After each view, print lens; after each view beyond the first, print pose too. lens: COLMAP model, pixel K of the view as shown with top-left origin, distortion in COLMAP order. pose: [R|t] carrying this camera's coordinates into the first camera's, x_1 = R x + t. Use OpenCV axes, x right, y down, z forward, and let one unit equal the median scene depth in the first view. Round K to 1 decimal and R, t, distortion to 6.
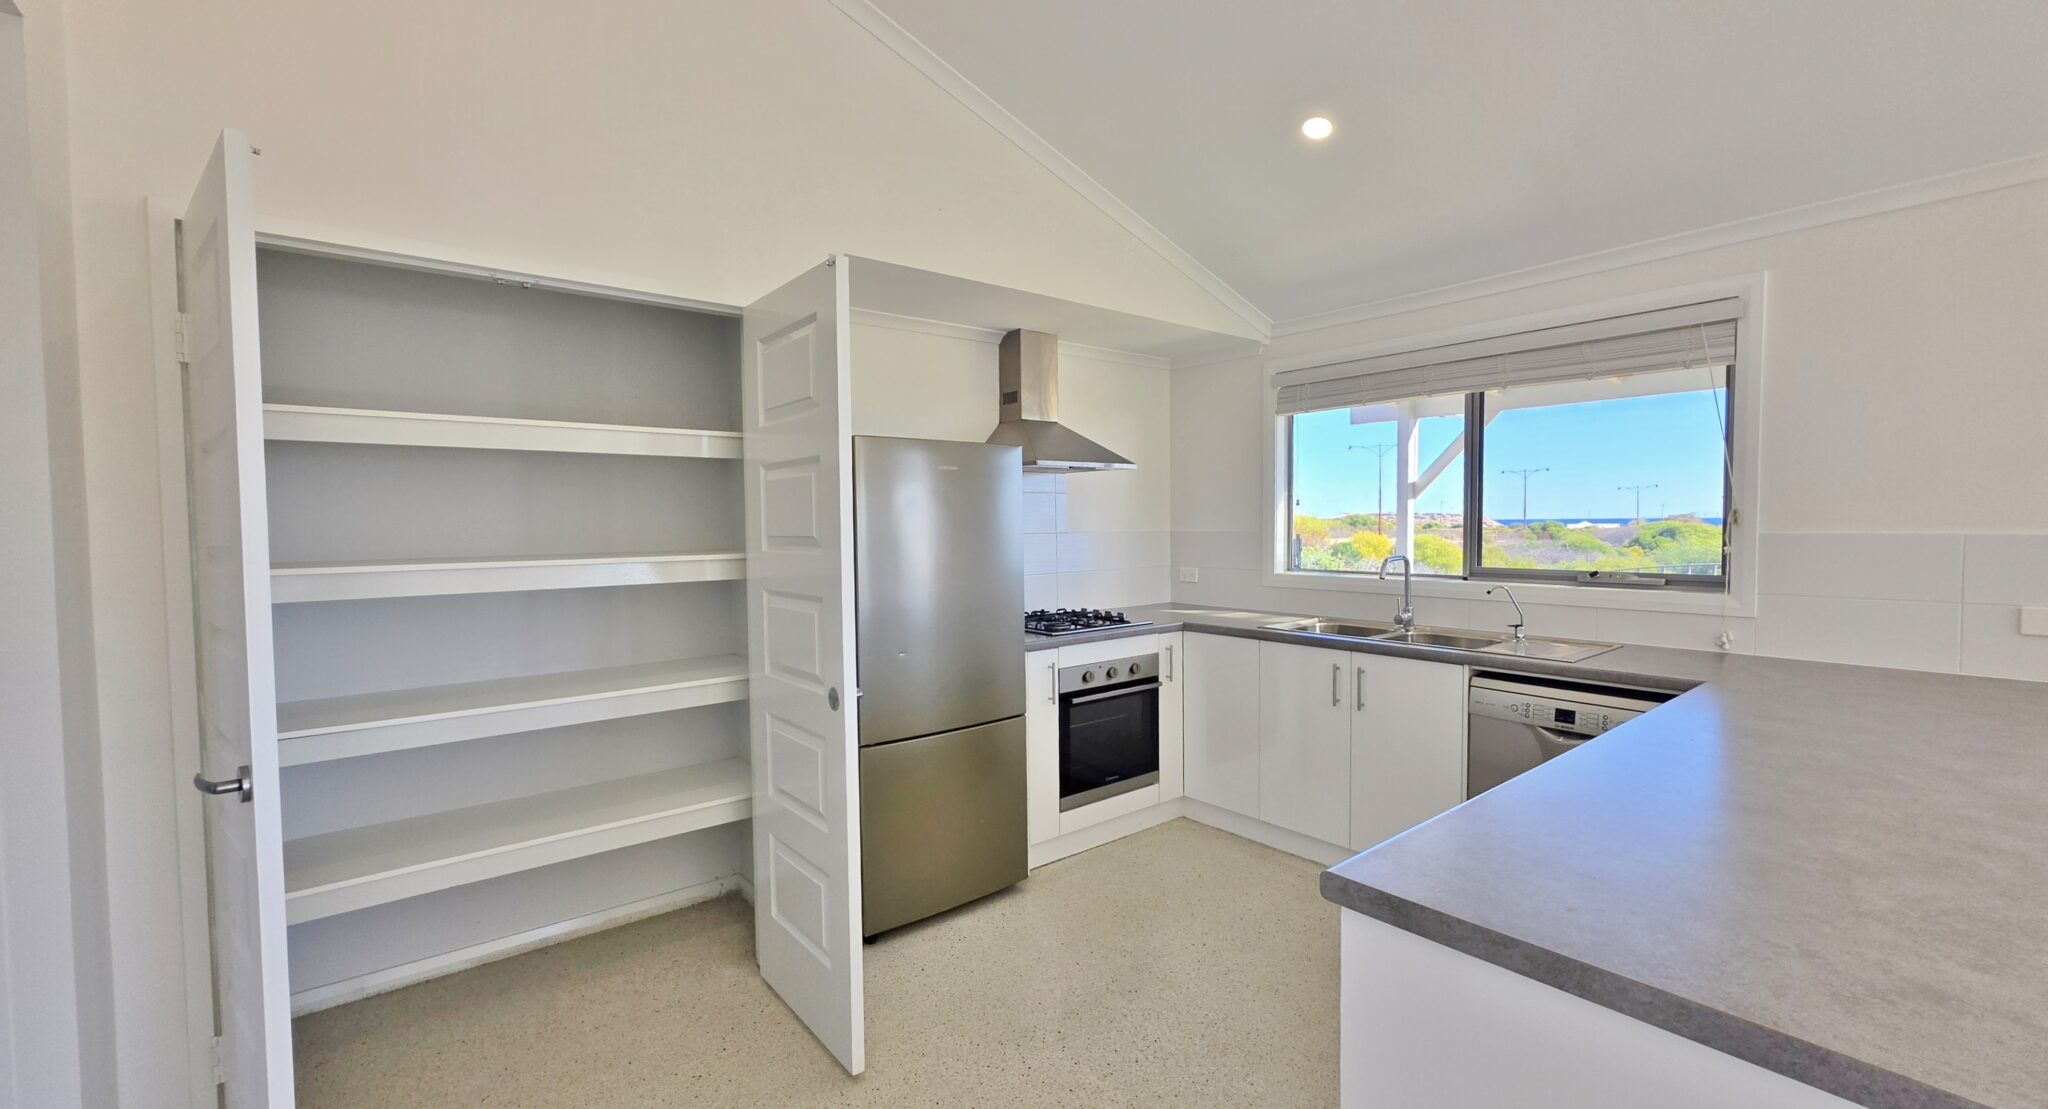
lens RADIAL K [[838.6, 0, 1030.8], [0, 838.6, 548.3], [0, 0, 1]] dist [0.002134, 0.000086]
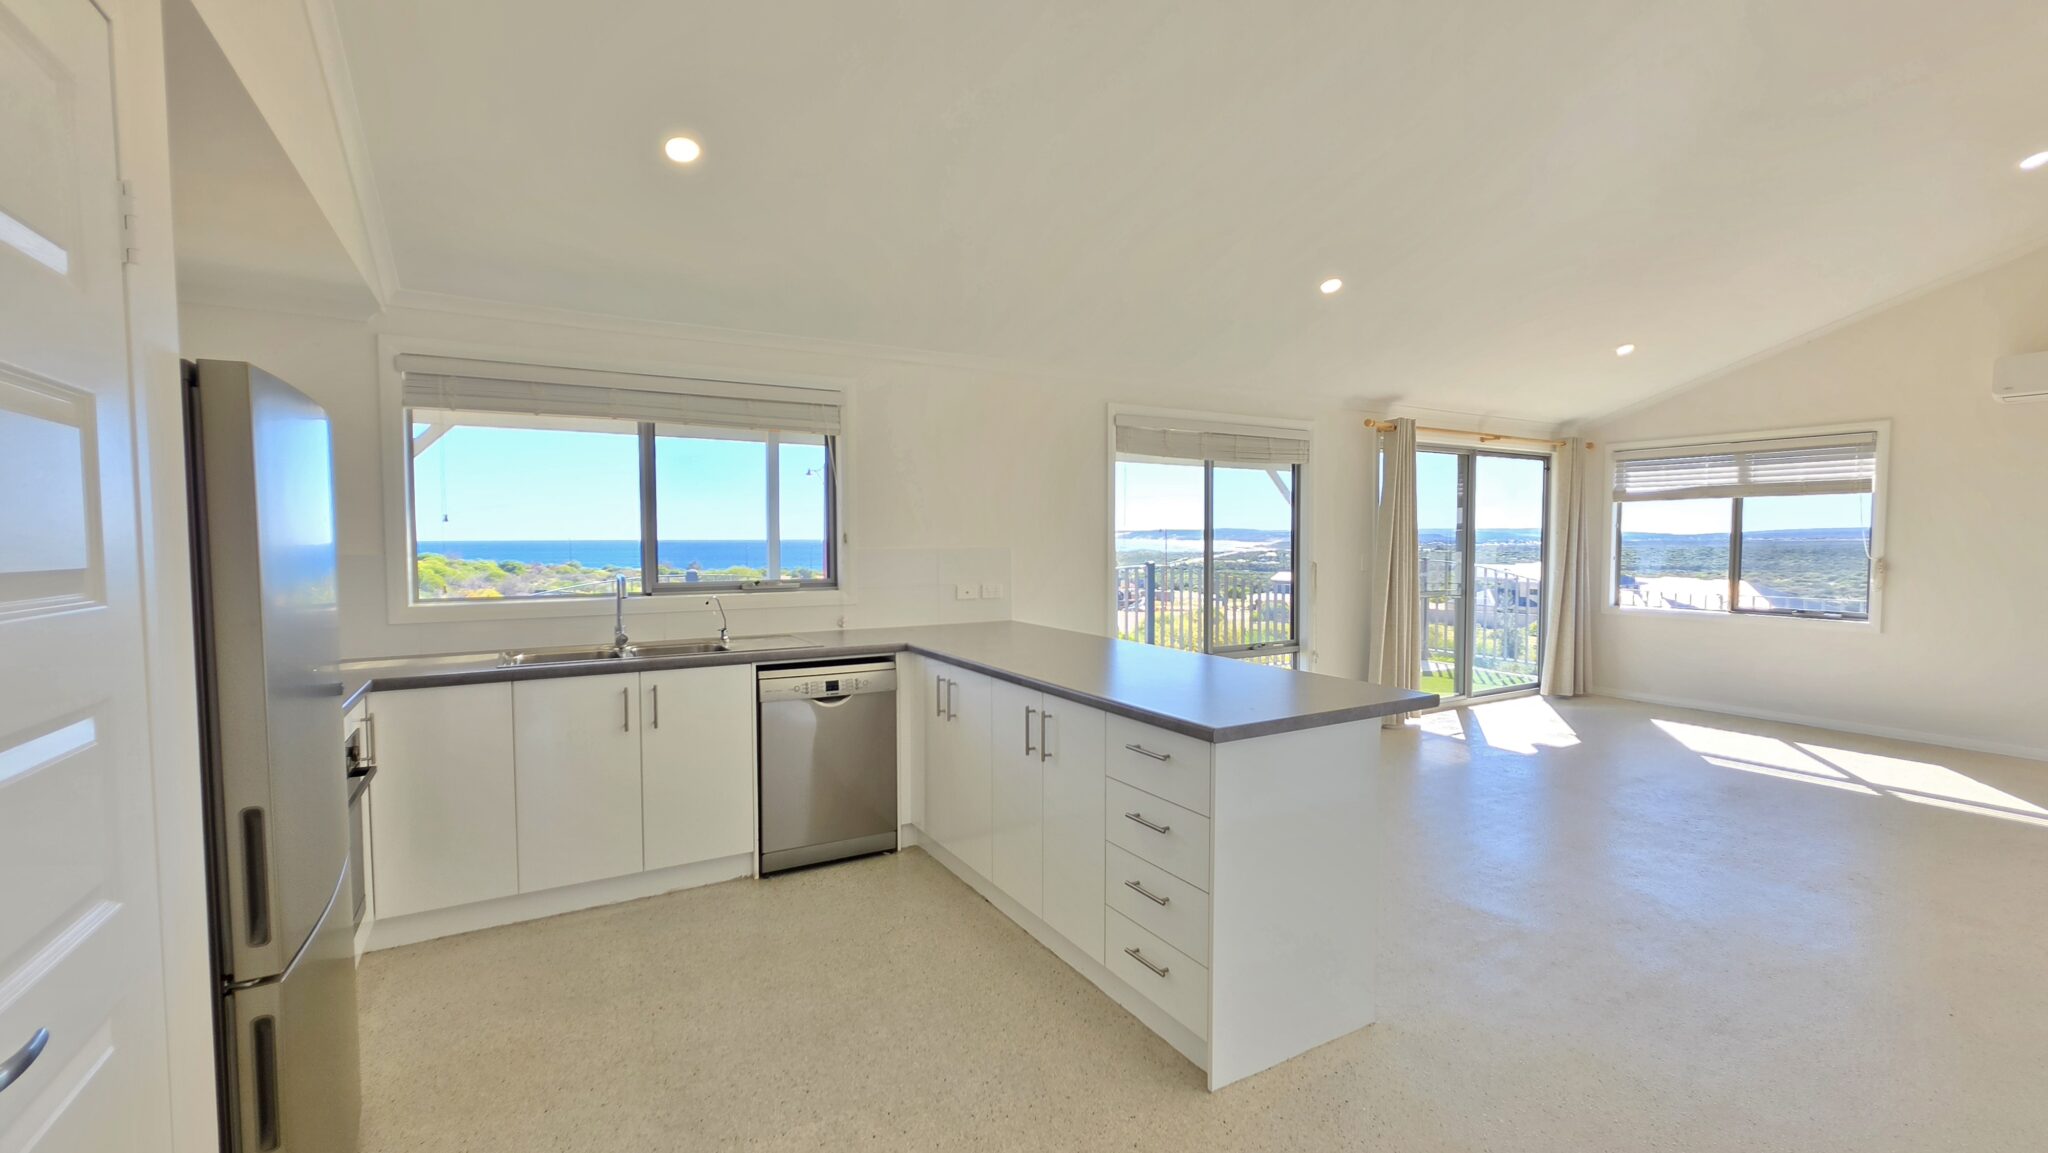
lens RADIAL K [[829.4, 0, 1043.2], [0, 829.4, 570.3], [0, 0, 1]] dist [-0.008559, 0.003588]
pose [[0.161439, -0.024793, 0.986571, -0.496189], [0.038651, 0.999076, 0.018782, 0.004775], [-0.986126, 0.035100, 0.162248, 0.372912]]
